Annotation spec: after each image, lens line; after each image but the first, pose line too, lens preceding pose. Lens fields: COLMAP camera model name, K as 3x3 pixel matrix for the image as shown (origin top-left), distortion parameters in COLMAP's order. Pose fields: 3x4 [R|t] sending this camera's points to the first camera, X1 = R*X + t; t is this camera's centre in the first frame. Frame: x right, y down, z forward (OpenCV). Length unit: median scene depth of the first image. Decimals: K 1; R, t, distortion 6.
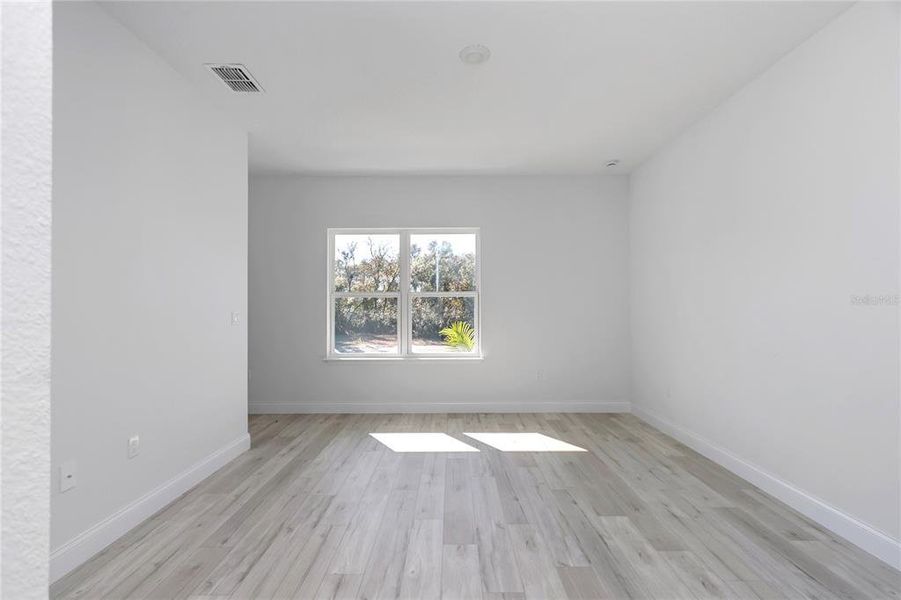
lens RADIAL K [[421.6, 0, 450.5], [0, 421.6, 300.0], [0, 0, 1]] dist [-0.003964, -0.000753]
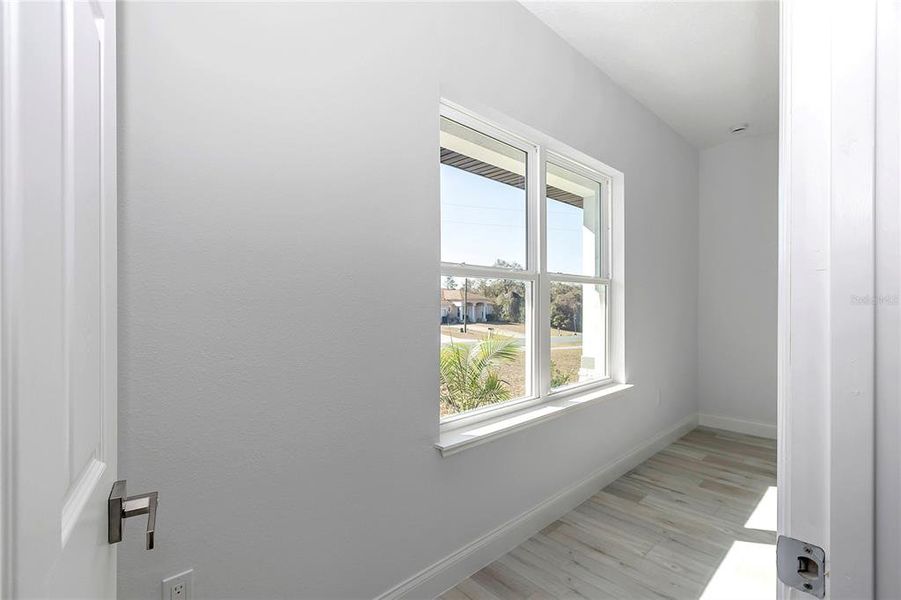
lens RADIAL K [[421.6, 0, 450.5], [0, 421.6, 300.0], [0, 0, 1]] dist [-0.003964, -0.000753]
pose [[0.712303, 0.011380, 0.701780, -0.602286], [-0.027276, 0.999562, 0.011475, 0.017587], [-0.701342, -0.027315, 0.712301, 0.830132]]
